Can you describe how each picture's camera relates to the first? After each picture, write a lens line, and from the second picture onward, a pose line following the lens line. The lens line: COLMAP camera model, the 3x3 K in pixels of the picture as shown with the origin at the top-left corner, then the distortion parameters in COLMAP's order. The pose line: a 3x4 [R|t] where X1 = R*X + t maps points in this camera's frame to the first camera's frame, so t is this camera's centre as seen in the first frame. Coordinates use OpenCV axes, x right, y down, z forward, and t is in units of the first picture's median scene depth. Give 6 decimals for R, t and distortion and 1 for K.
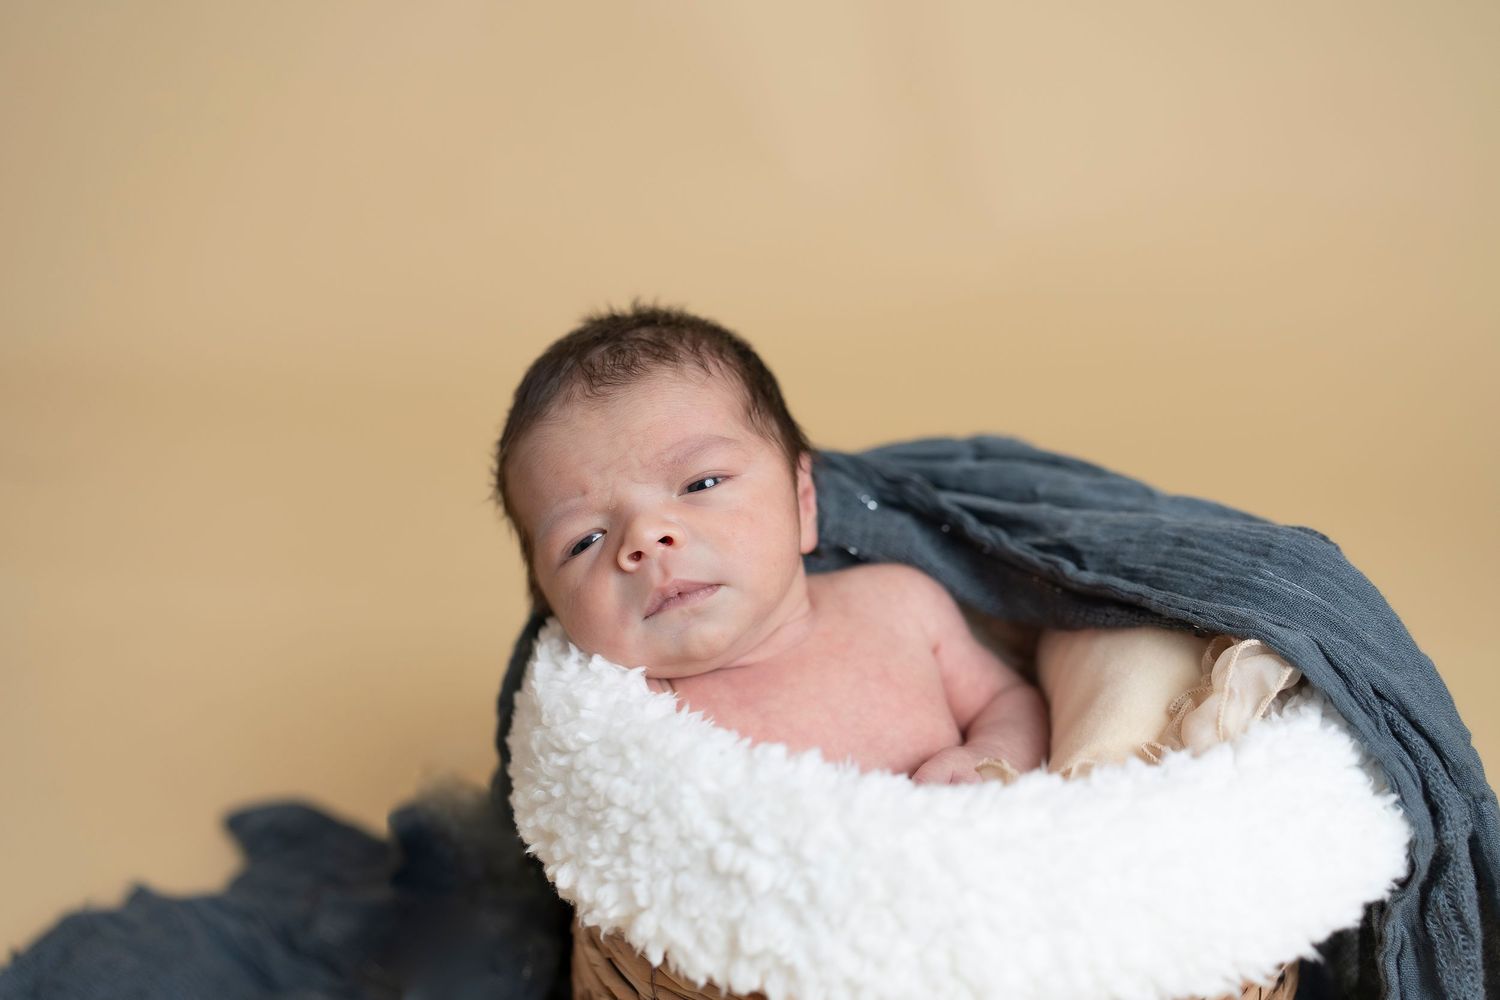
lens RADIAL K [[1438.5, 0, 749.7], [0, 1438.5, 513.4], [0, 0, 1]] dist [0.067031, 0.000000]
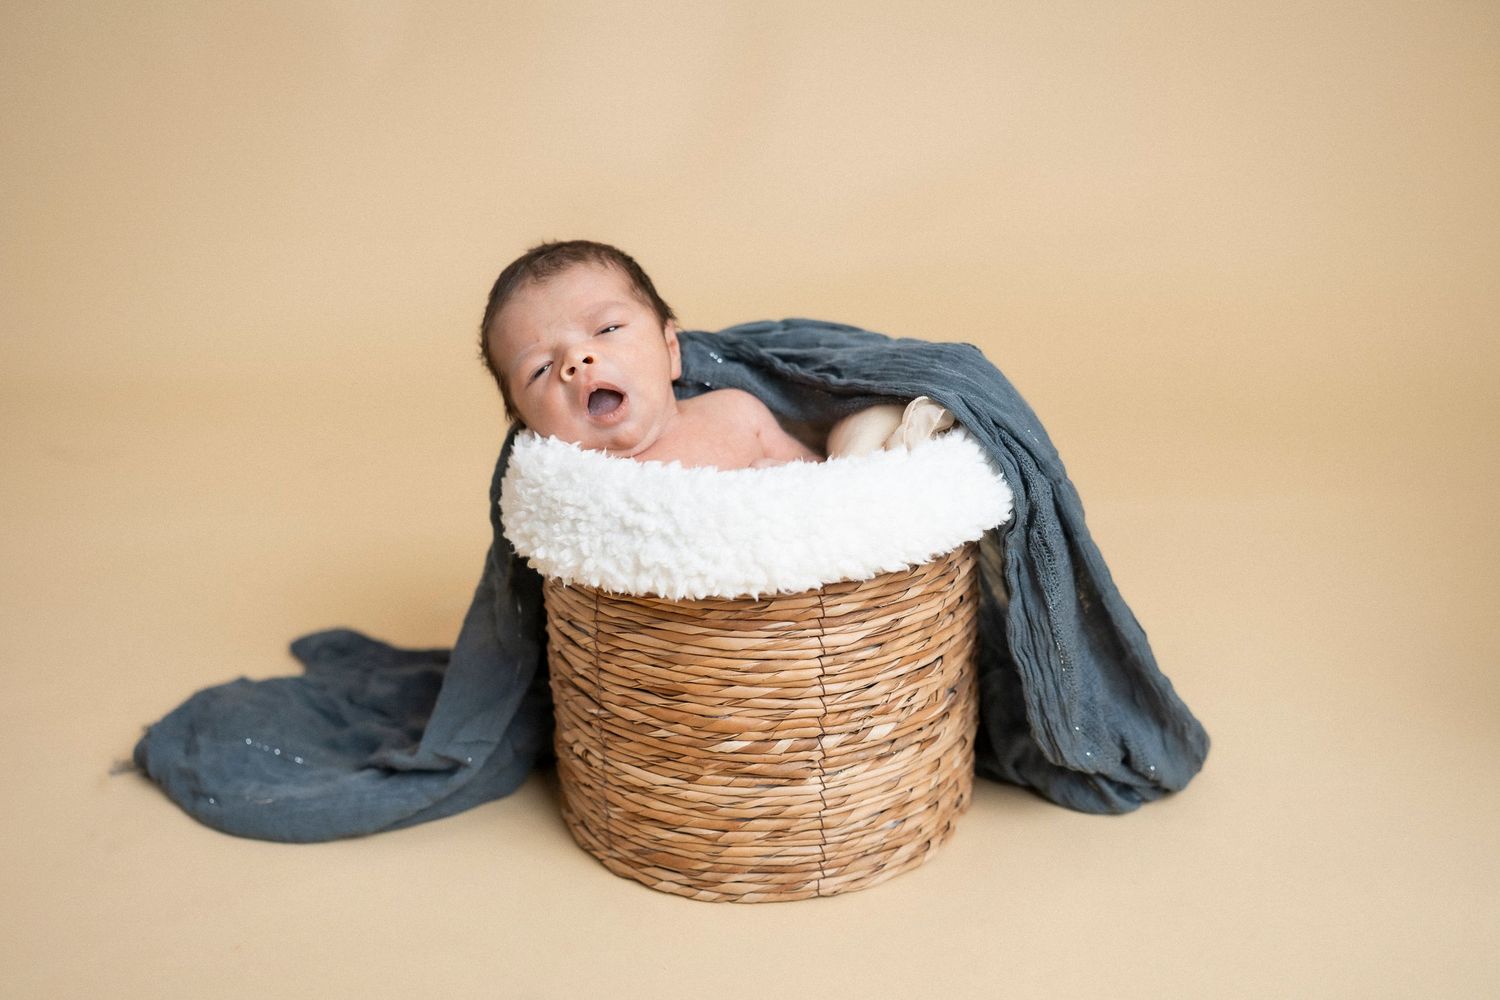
lens RADIAL K [[1438.5, 0, 779.5], [0, 1438.5, 521.9], [0, 0, 1]] dist [0.067031, 0.000000]
pose [[0.996135, -0.063630, 0.060548, 0.053848], [0.064823, 0.997736, -0.017931, 0.254088], [-0.059270, 0.021787, 0.998004, -0.724132]]
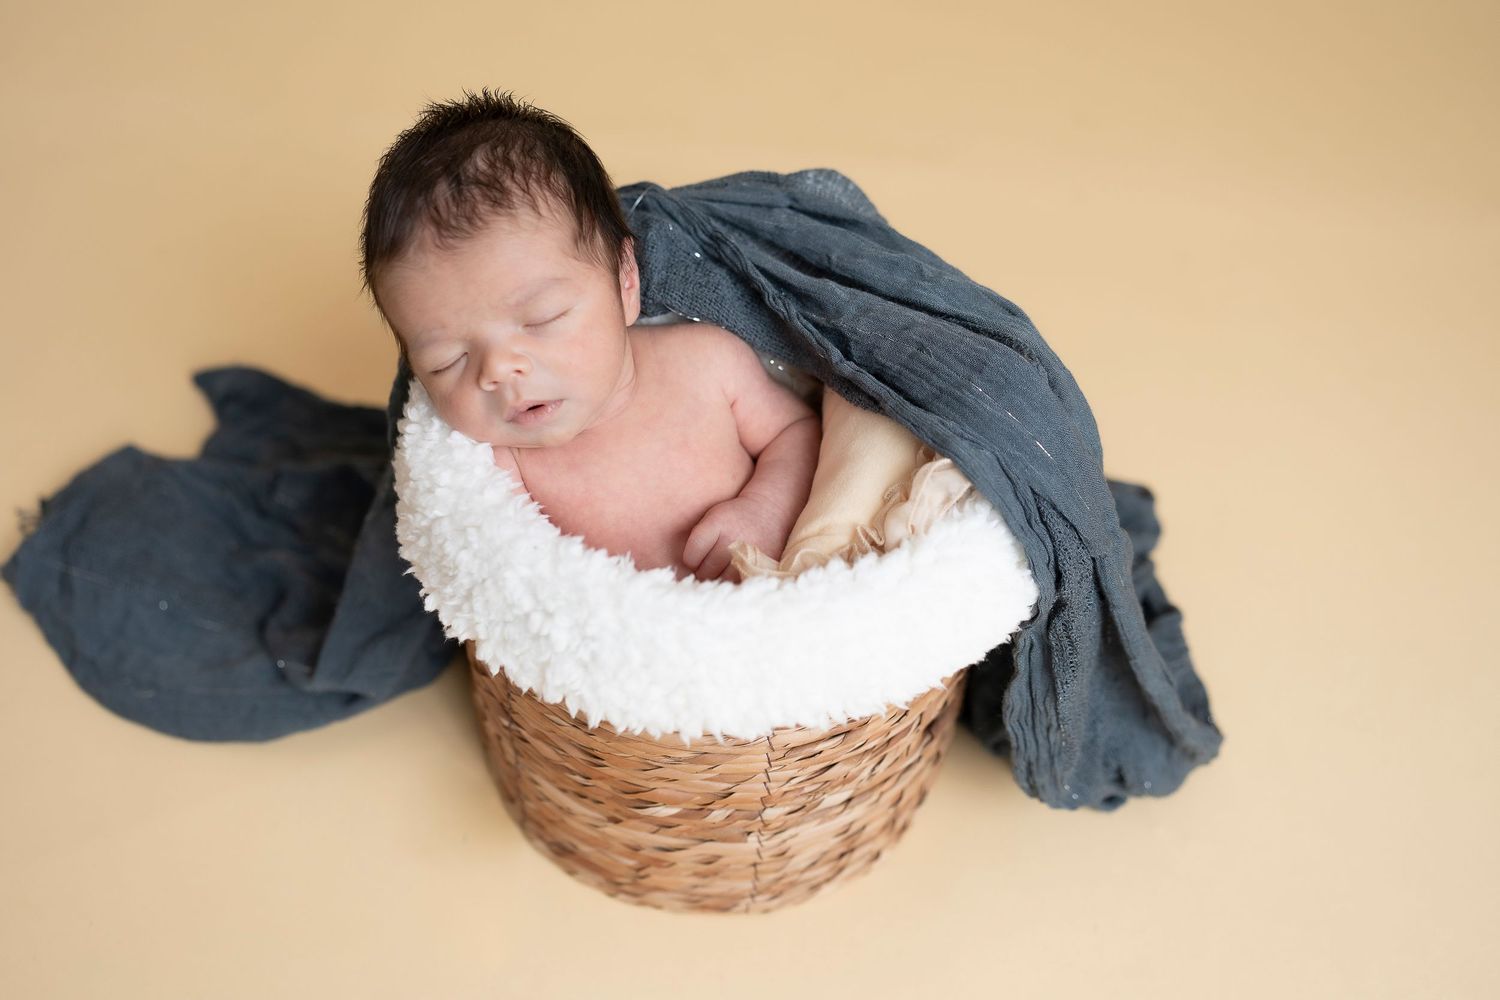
lens RADIAL K [[1438.5, 0, 784.1], [0, 1438.5, 492.1], [0, 0, 1]] dist [0.067031, 0.000000]
pose [[0.999236, 0.031290, 0.023404, 0.166750], [-0.038573, 0.885557, 0.462927, -0.475729], [-0.006241, -0.463476, 0.886087, -0.168791]]
